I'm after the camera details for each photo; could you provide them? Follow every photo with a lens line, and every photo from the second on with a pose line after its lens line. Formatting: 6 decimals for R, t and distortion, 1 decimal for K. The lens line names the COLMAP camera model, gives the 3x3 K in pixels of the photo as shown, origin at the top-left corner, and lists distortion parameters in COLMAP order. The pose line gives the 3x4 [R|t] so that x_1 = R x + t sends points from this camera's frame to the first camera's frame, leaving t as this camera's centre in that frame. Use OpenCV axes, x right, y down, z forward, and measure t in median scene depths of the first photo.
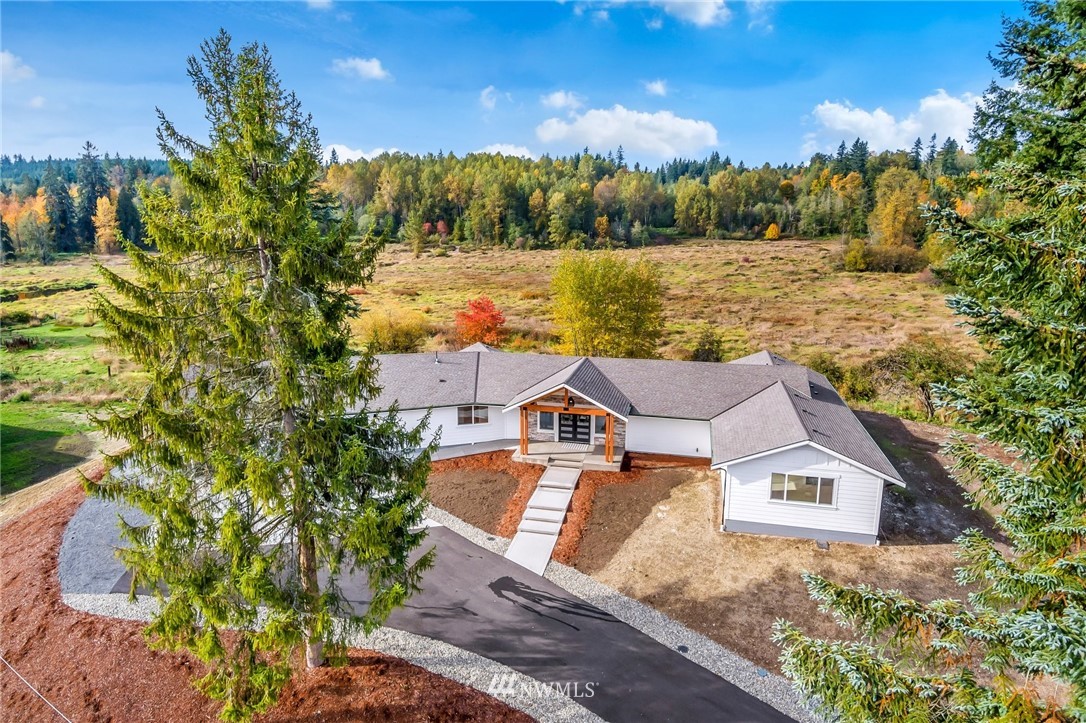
lens RADIAL K [[686.0, 0, 543.0], [0, 686.0, 361.5], [0, 0, 1]] dist [0.021126, -0.001020]
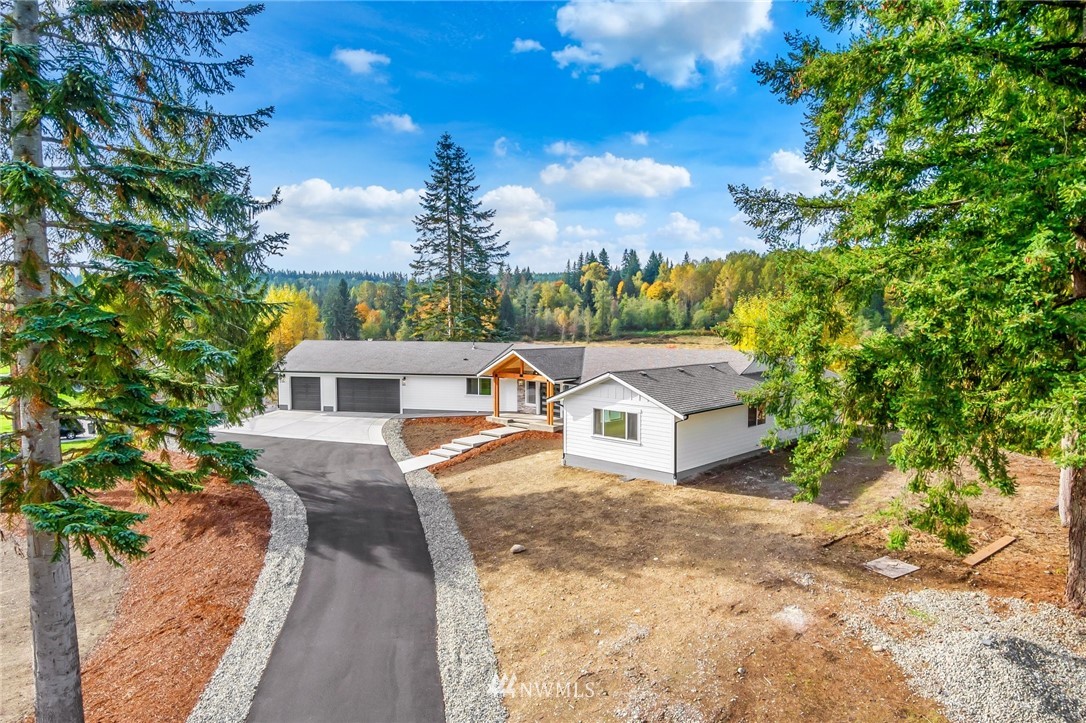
lens RADIAL K [[692.0, 0, 531.3], [0, 692.0, 363.5], [0, 0, 1]] dist [0.082374, 0.000084]
pose [[0.853245, 0.027549, -0.520781, 0.604023], [-0.106288, 0.986830, -0.121939, 0.174471], [0.510563, 0.159397, 0.844936, 0.015446]]
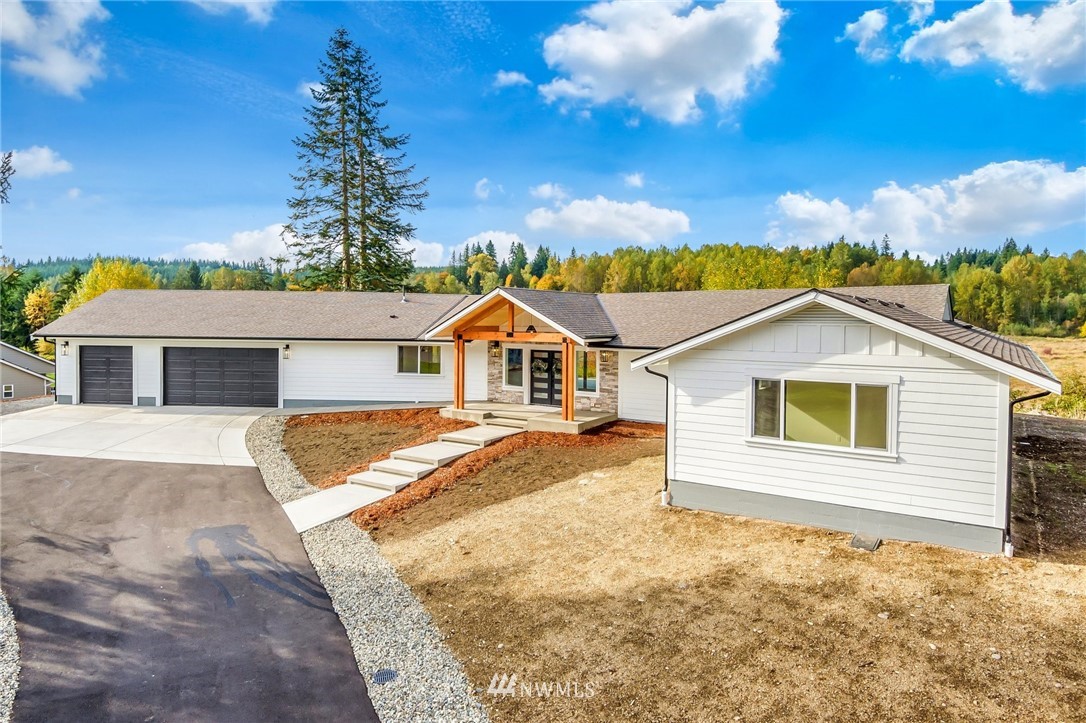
lens RADIAL K [[703.1, 0, 534.2], [0, 703.1, 333.4], [0, 0, 1]] dist [0.076775, -0.128070]
pose [[0.932995, 0.009652, -0.359760, 0.273137], [-0.080073, 0.980151, -0.181363, 0.173035], [0.350869, 0.198018, 0.915249, 0.361327]]
